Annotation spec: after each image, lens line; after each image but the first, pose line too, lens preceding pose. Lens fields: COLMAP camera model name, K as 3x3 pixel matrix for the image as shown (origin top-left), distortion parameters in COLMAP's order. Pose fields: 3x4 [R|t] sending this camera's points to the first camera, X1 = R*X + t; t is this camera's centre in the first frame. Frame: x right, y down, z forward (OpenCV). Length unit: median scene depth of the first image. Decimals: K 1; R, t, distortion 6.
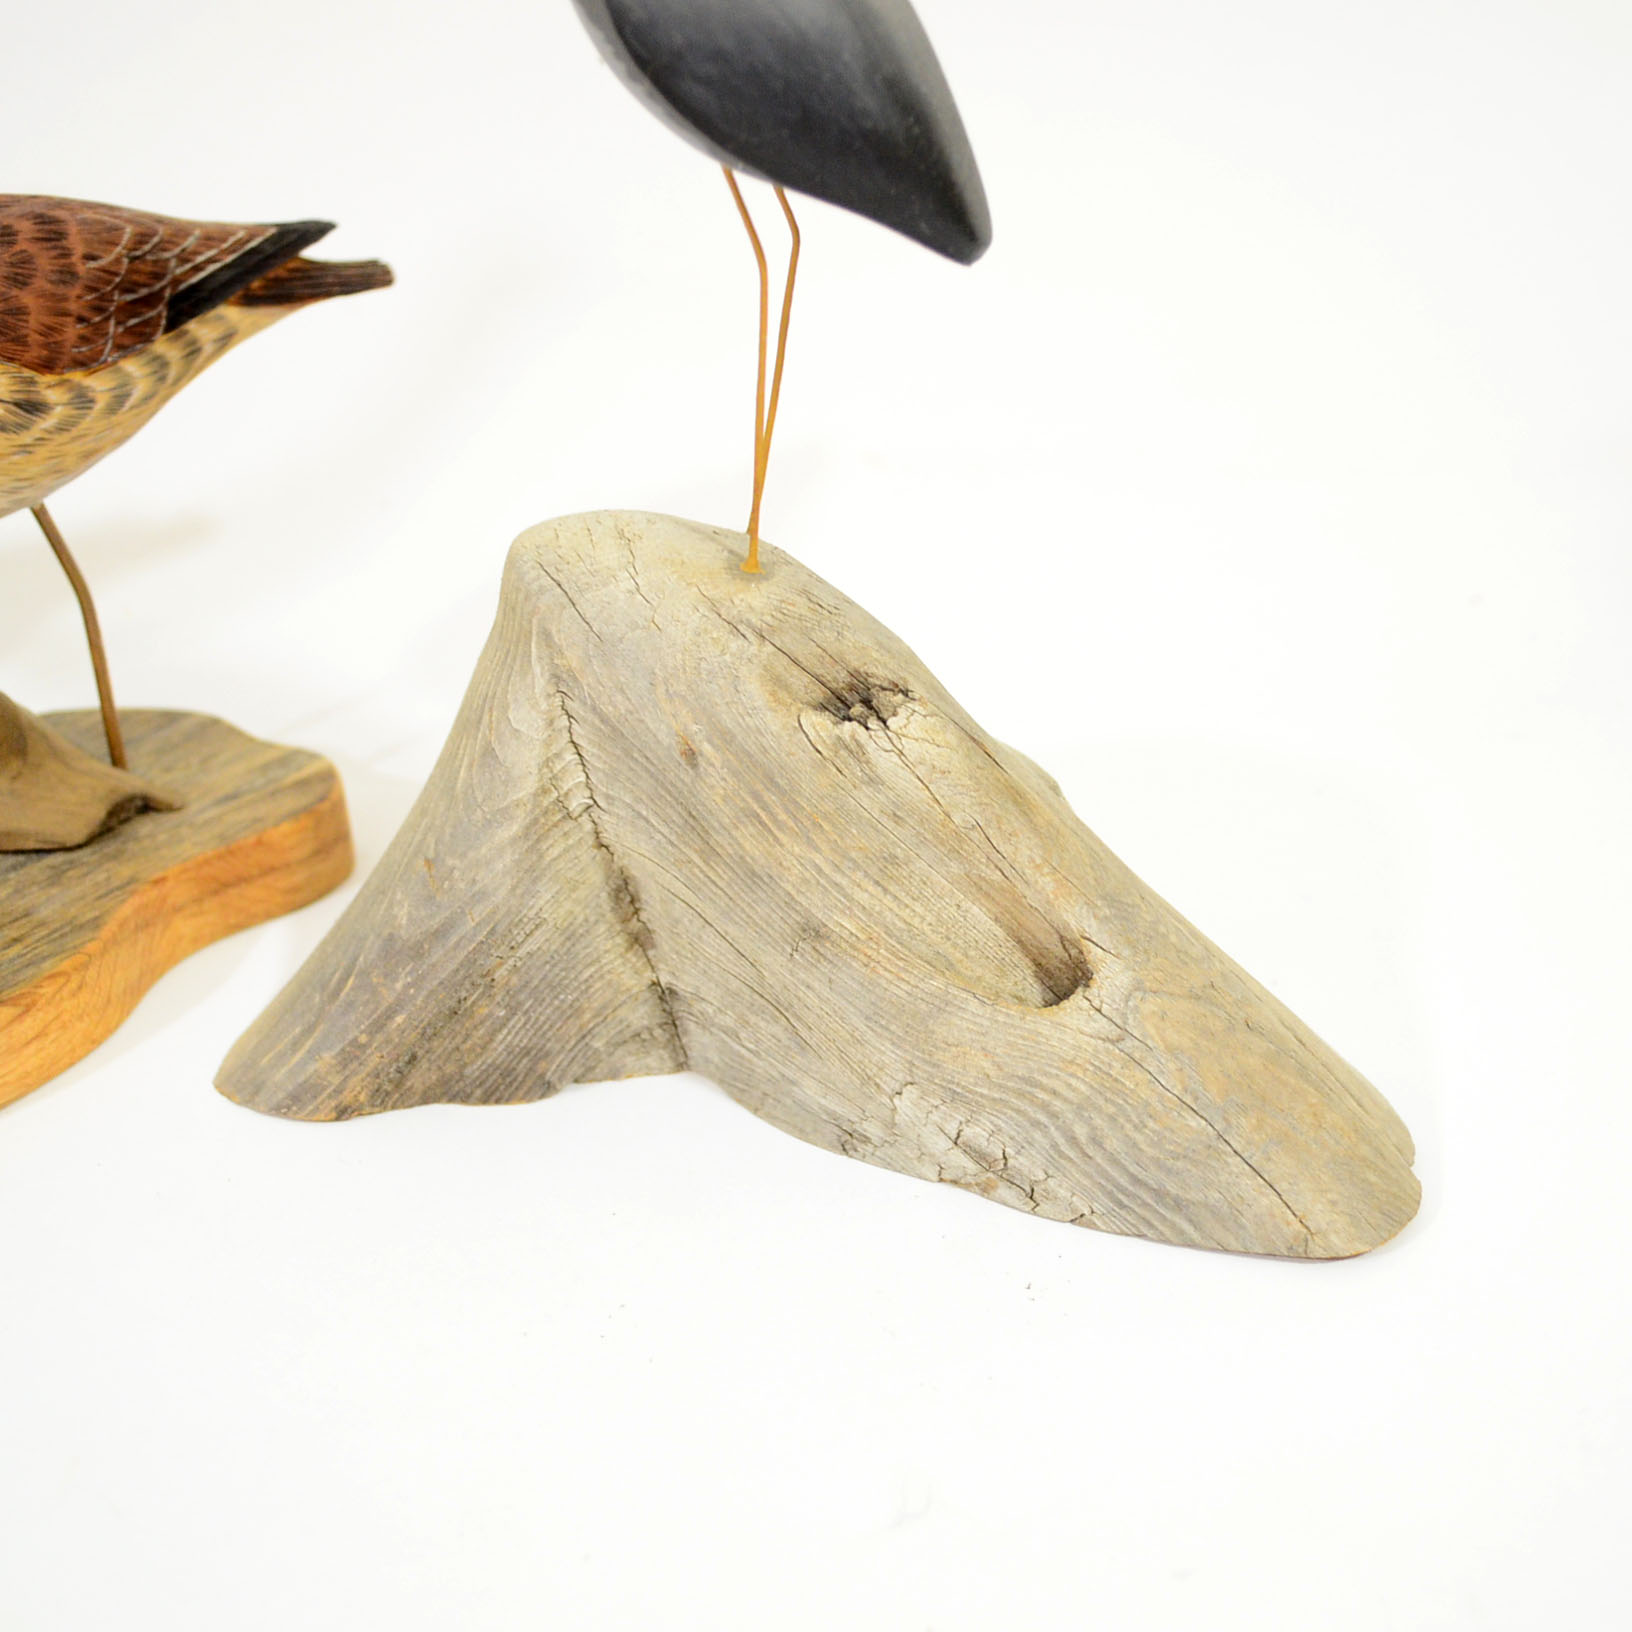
lens RADIAL K [[2185.3, 0, 837.7], [0, 2185.3, 817.9], [0, 0, 1]] dist [-0.016575, 0.005425]
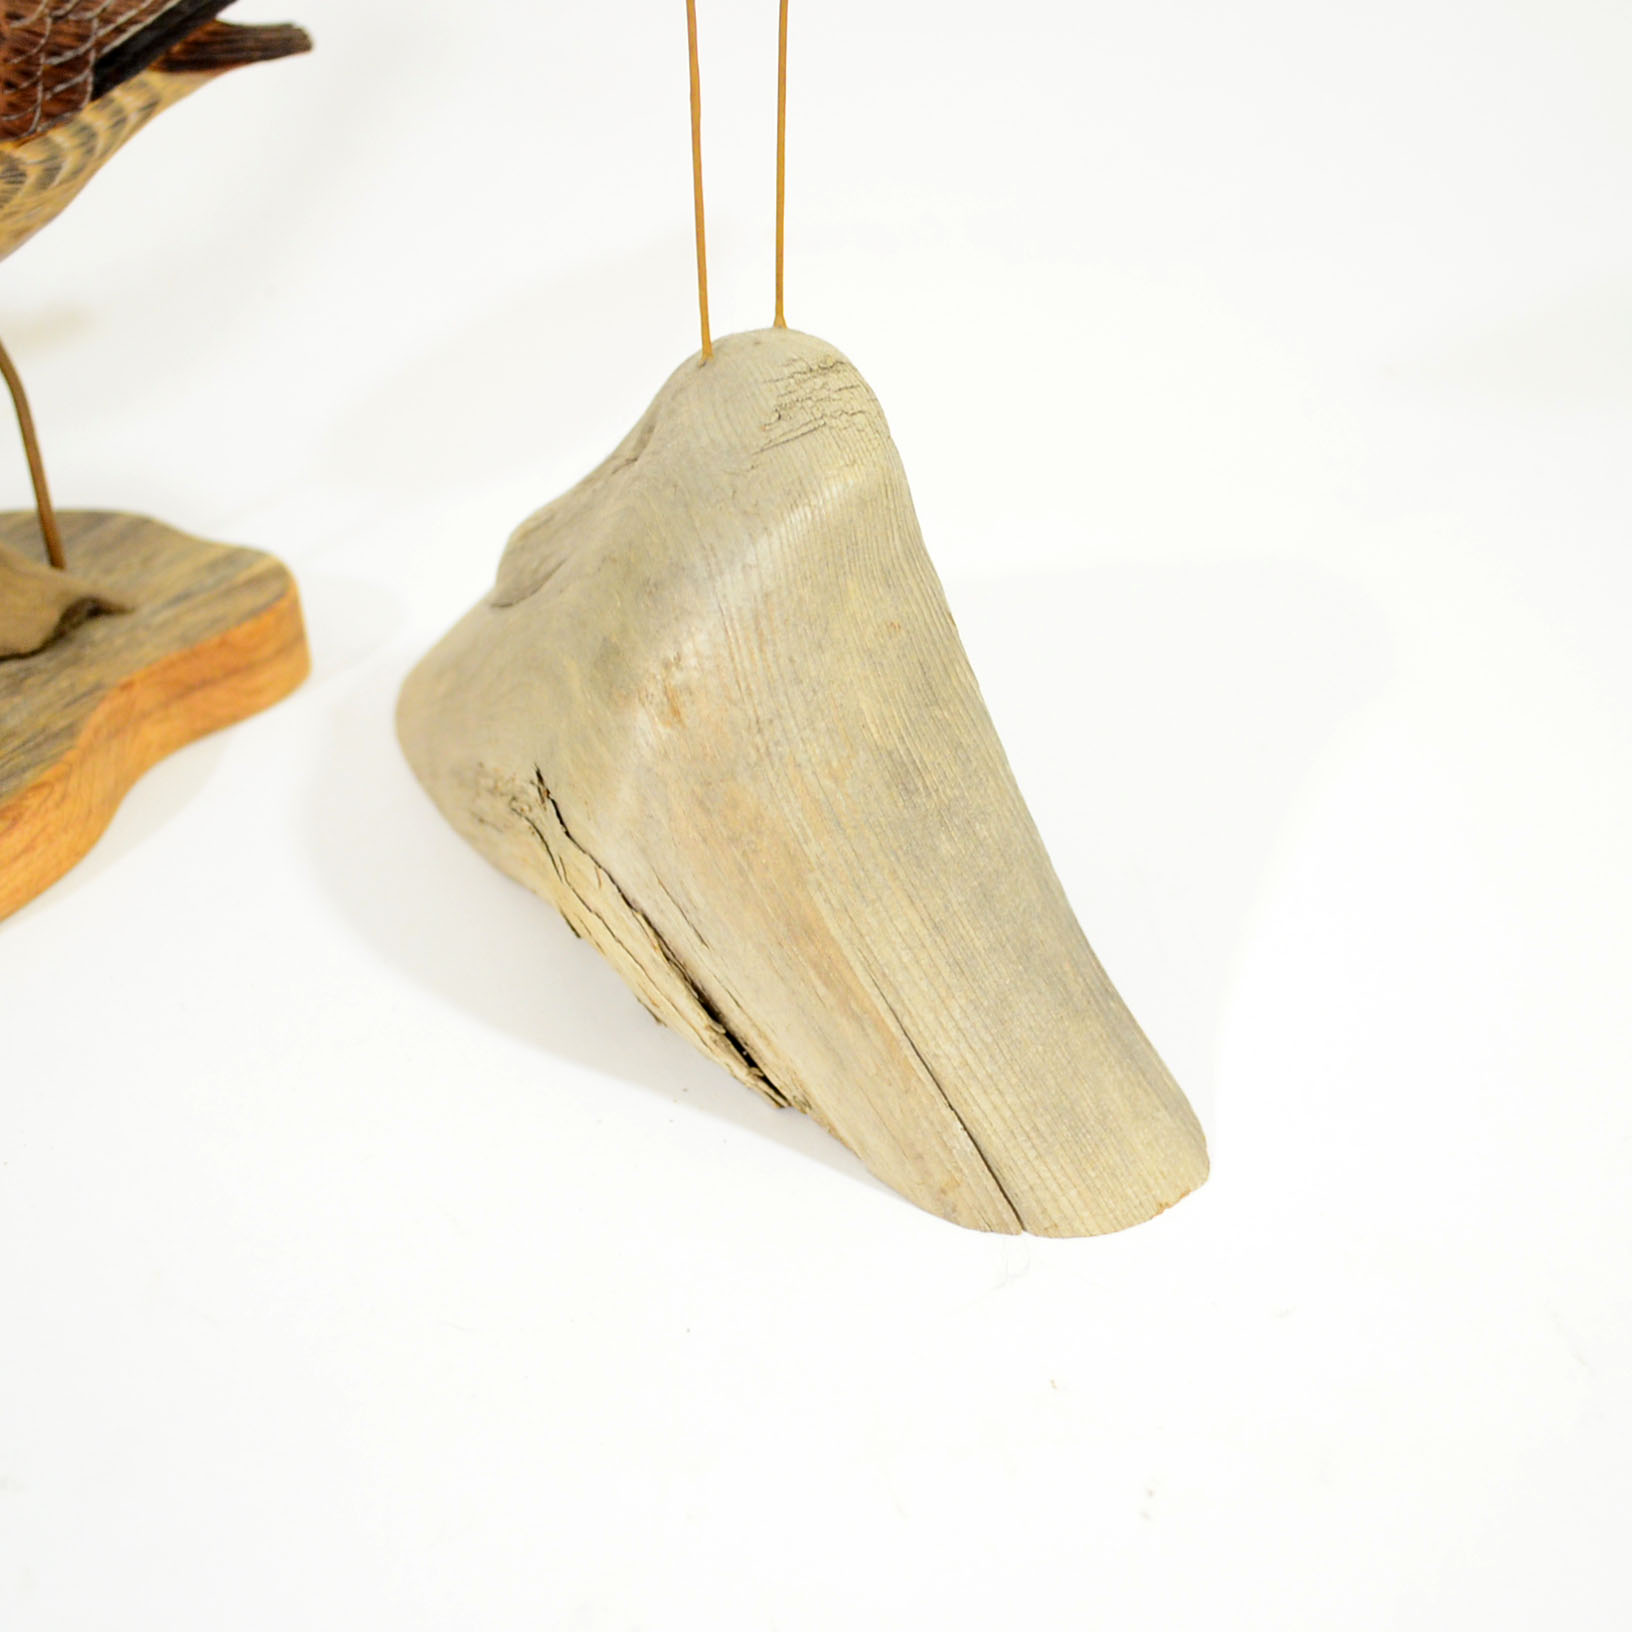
lens RADIAL K [[2185.3, 0, 837.7], [0, 2185.3, 817.9], [0, 0, 1]] dist [-0.016575, 0.005425]
pose [[0.993861, -0.041110, 0.102719, -0.100059], [0.031834, 0.995400, 0.090367, 0.009894], [-0.105961, -0.086542, 0.990597, 0.013745]]
